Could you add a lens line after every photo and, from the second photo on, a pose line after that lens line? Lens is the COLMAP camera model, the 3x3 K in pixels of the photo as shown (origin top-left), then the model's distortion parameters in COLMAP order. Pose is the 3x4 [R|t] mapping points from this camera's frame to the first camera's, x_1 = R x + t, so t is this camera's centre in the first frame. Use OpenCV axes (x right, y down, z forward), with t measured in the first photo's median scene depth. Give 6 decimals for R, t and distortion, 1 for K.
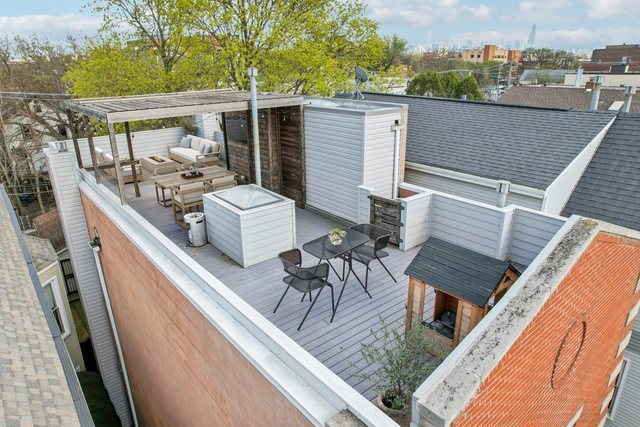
lens RADIAL K [[406.4, 0, 320.0], [0, 406.4, 213.5], [0, 0, 1]] dist [-0.039019, 0.000605]
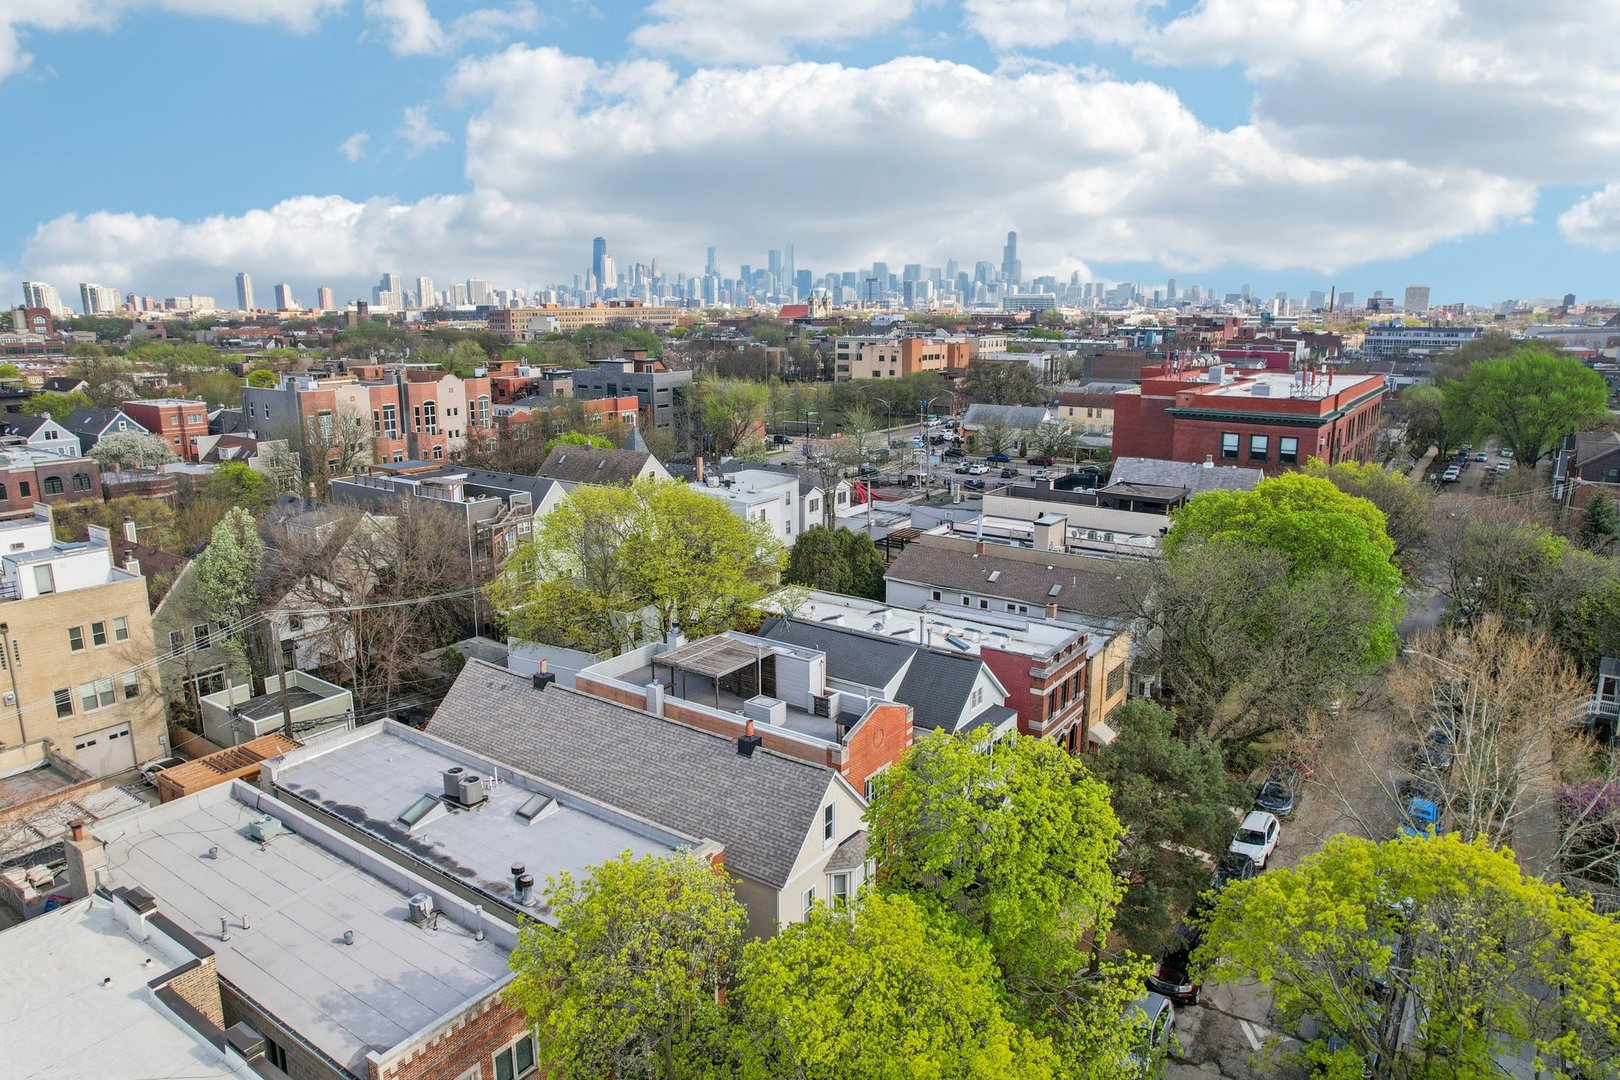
lens RADIAL K [[1028.6, 0, 810.0], [0, 1028.6, 540.0], [0, 0, 1]] dist [-0.039019, 0.000605]
pose [[0.965084, -0.044254, 0.258177, -1.289246], [0.076584, 0.990229, -0.116543, -0.229560], [-0.250496, 0.132246, 0.959043, -4.438250]]
